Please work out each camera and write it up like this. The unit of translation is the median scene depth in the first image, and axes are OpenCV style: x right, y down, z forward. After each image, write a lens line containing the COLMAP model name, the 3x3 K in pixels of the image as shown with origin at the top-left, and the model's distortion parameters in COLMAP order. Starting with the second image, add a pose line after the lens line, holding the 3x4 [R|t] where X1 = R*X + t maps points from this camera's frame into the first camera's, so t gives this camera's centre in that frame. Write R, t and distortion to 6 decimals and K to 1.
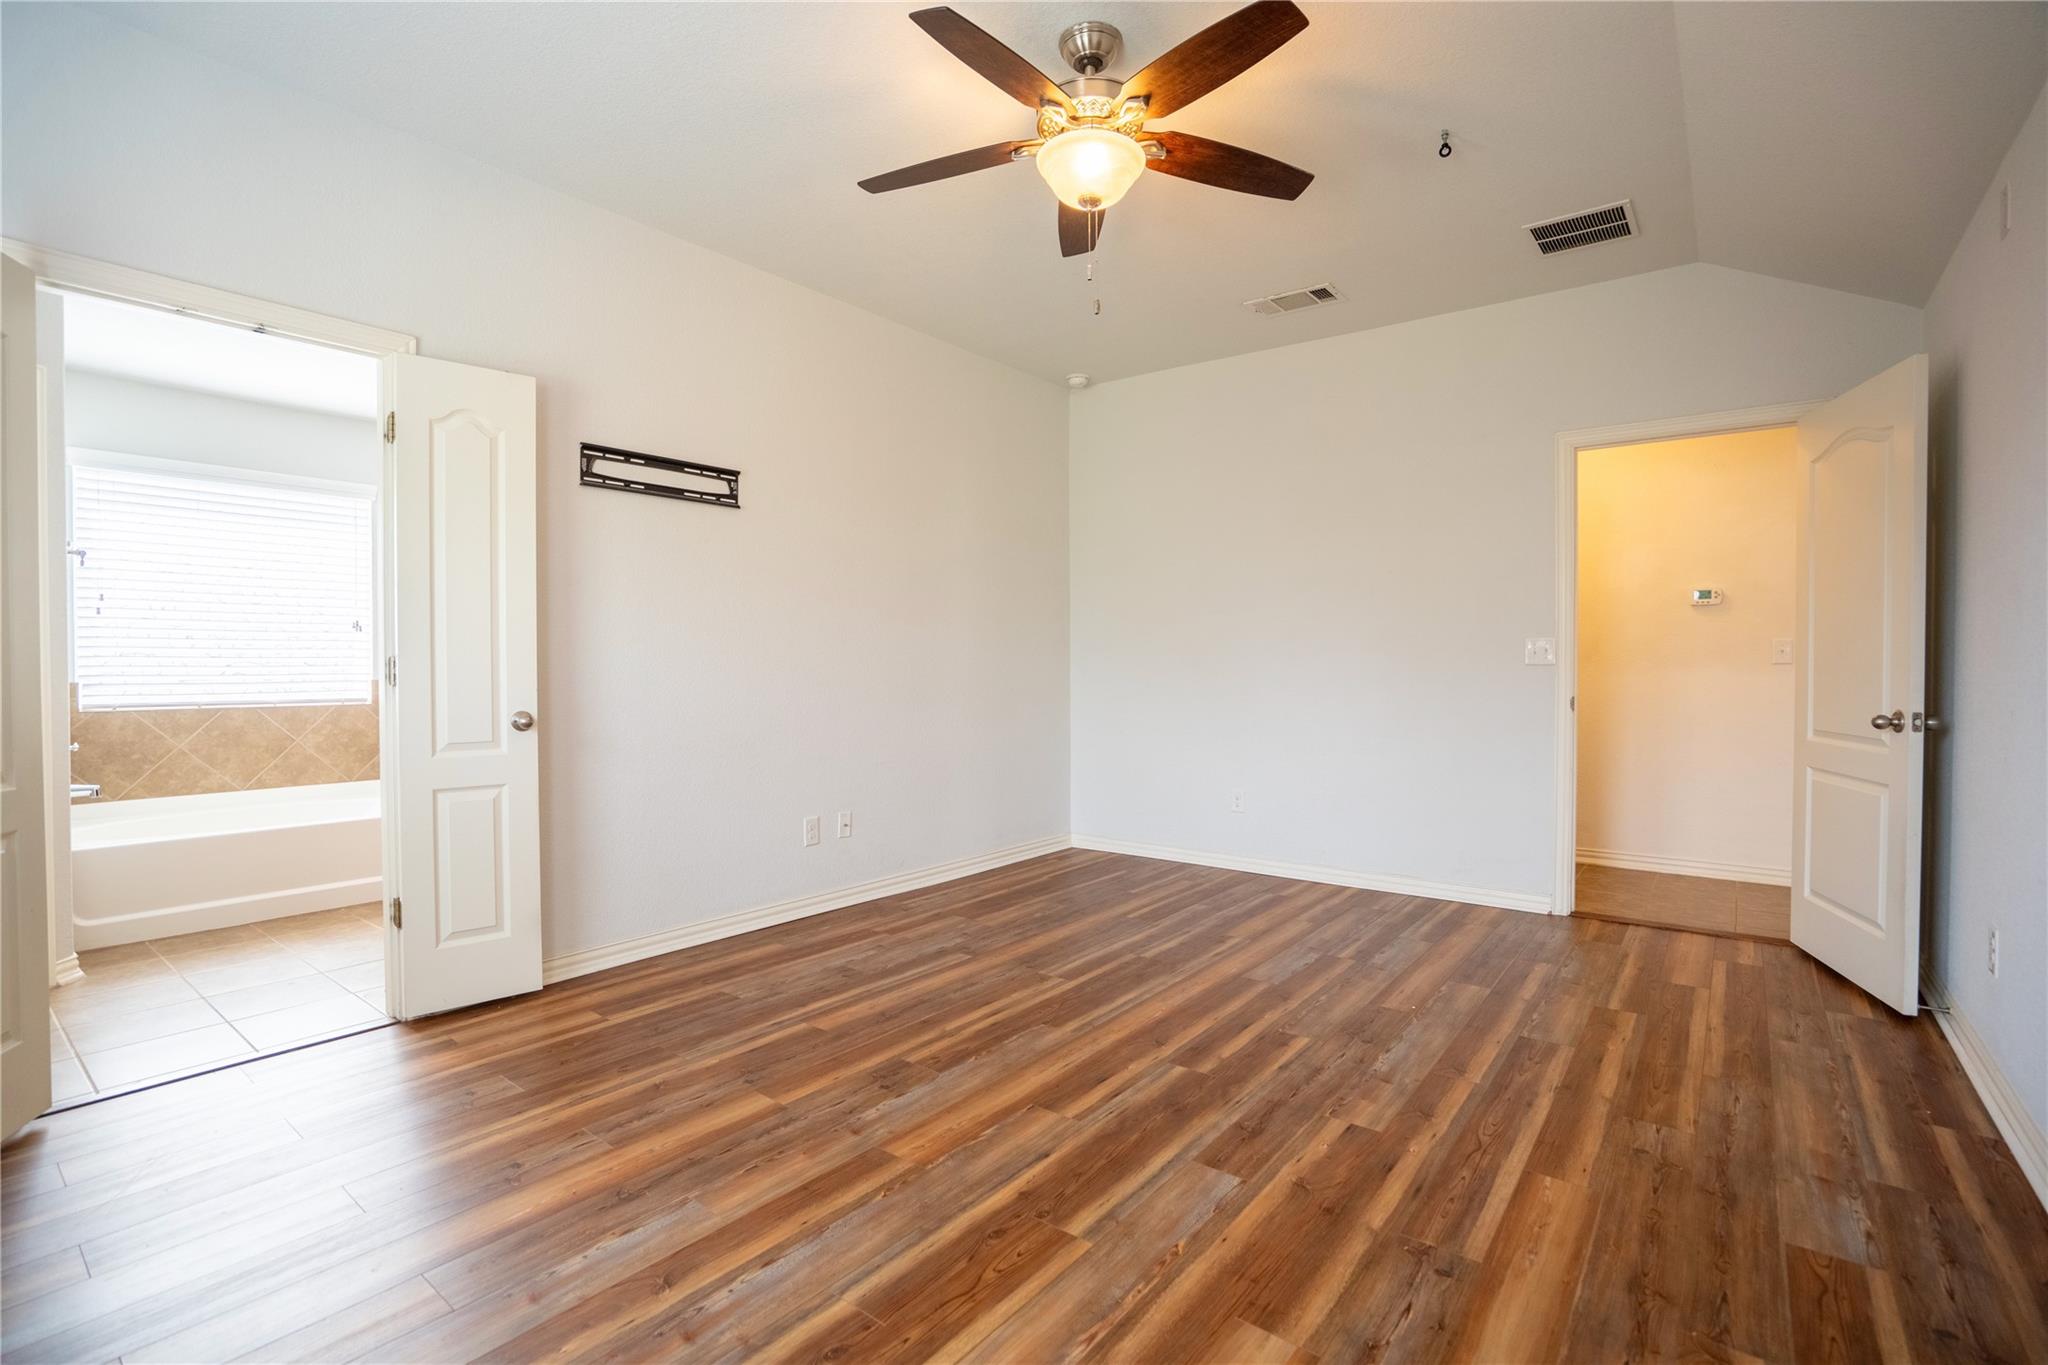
lens RADIAL K [[980.4, 0, 1018.3], [0, 980.4, 677.0], [0, 0, 1]] dist [-0.053261, 0.023255]
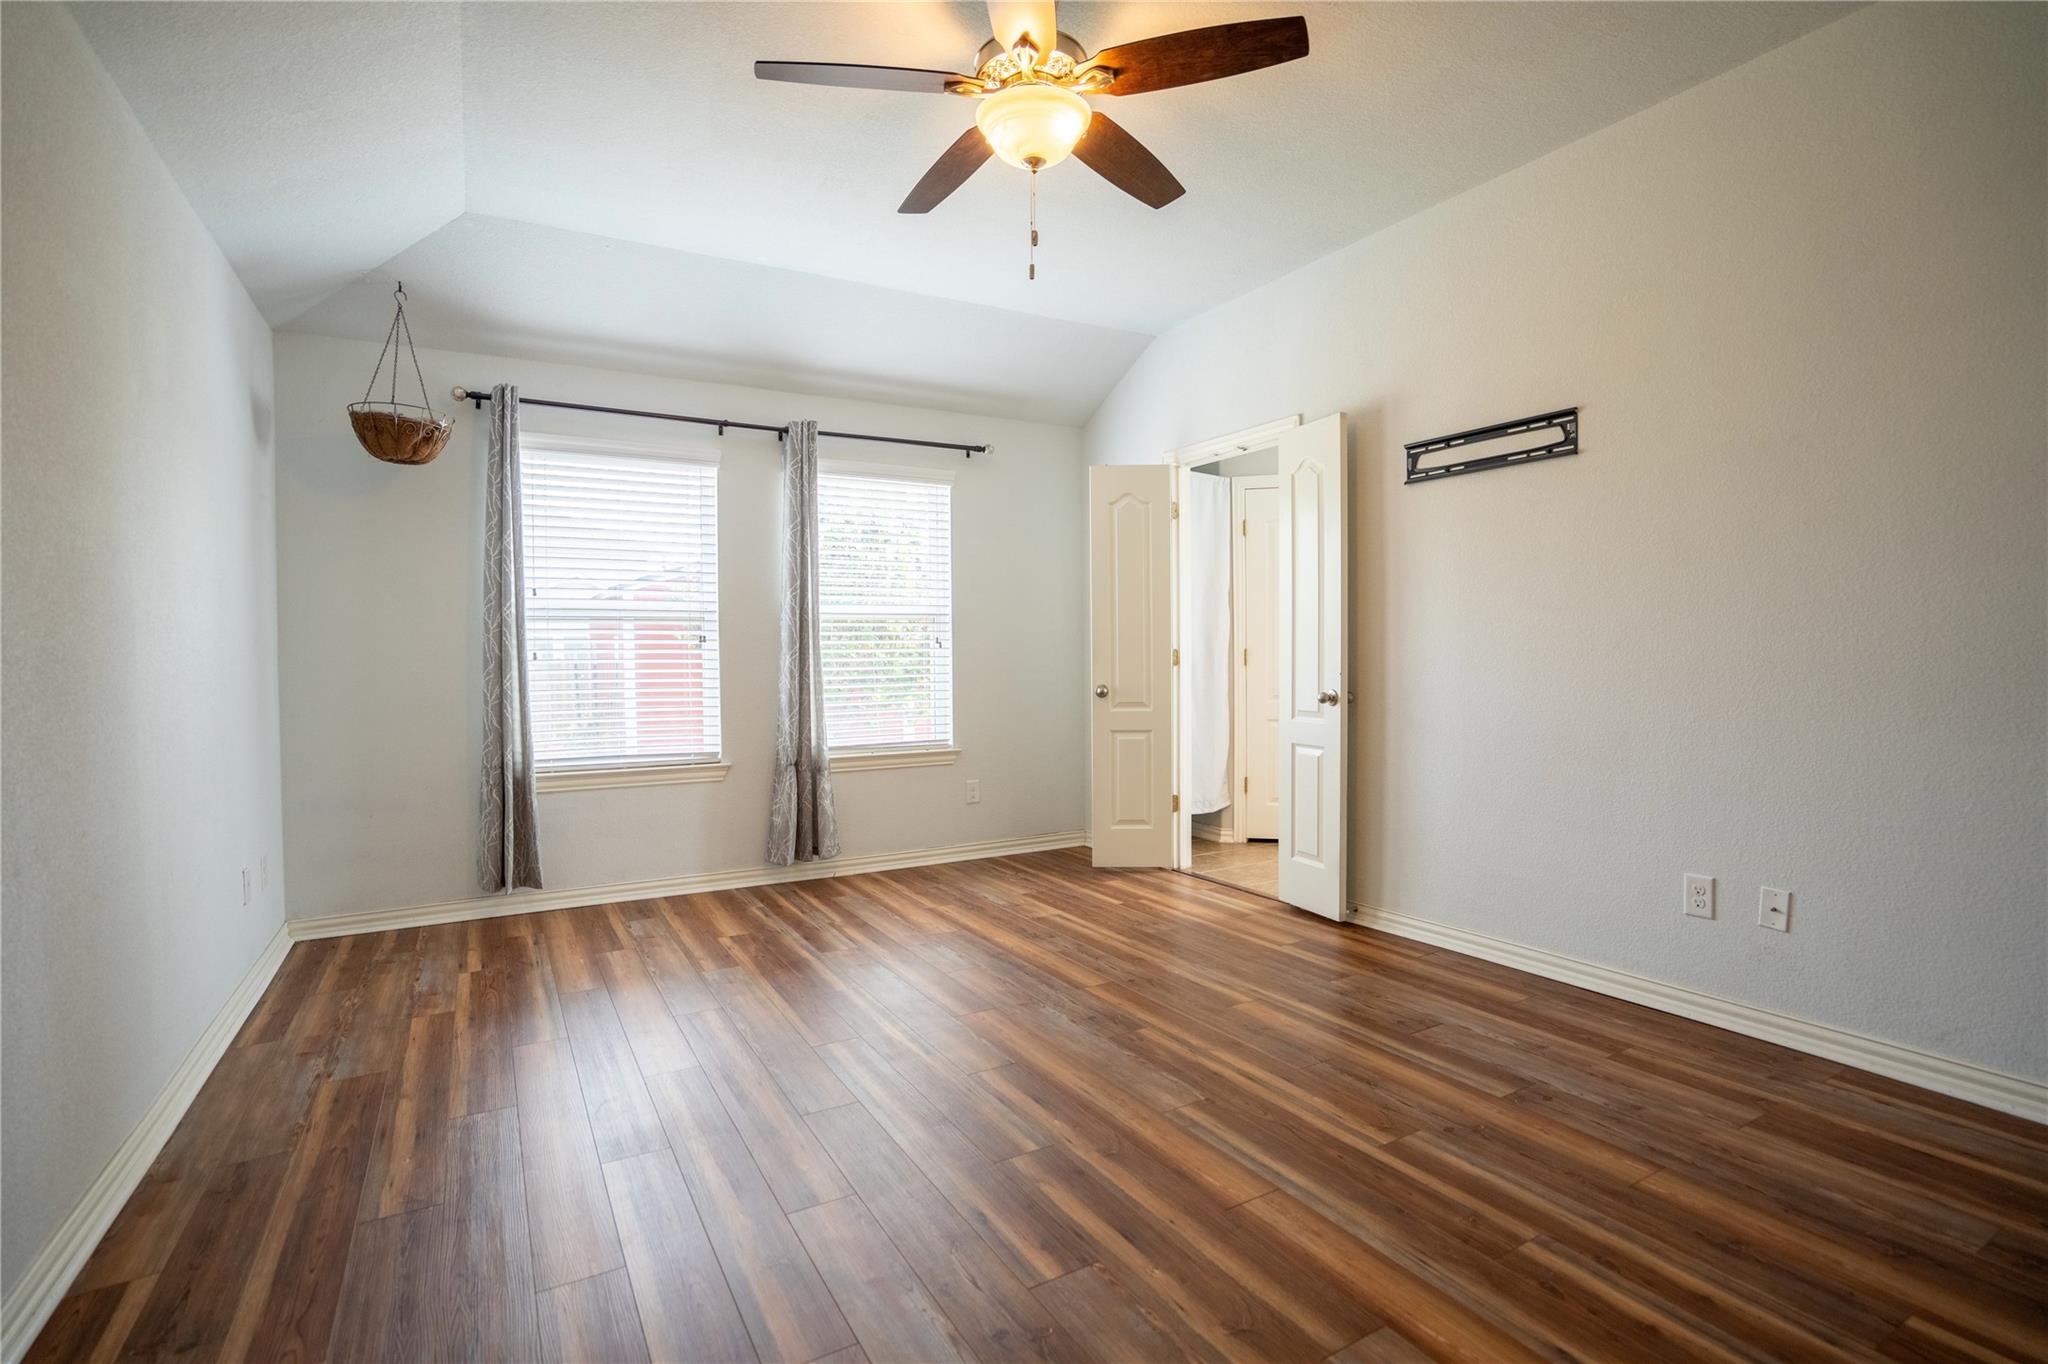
lens RADIAL K [[980.4, 0, 1018.3], [0, 980.4, 676.5], [0, 0, 1]] dist [-0.053261, 0.023255]
pose [[-0.391121, 0.021837, -0.920080, 0.712287], [-0.005407, 0.999647, 0.026024, -0.010093], [0.920323, 0.015153, -0.390865, 1.019566]]
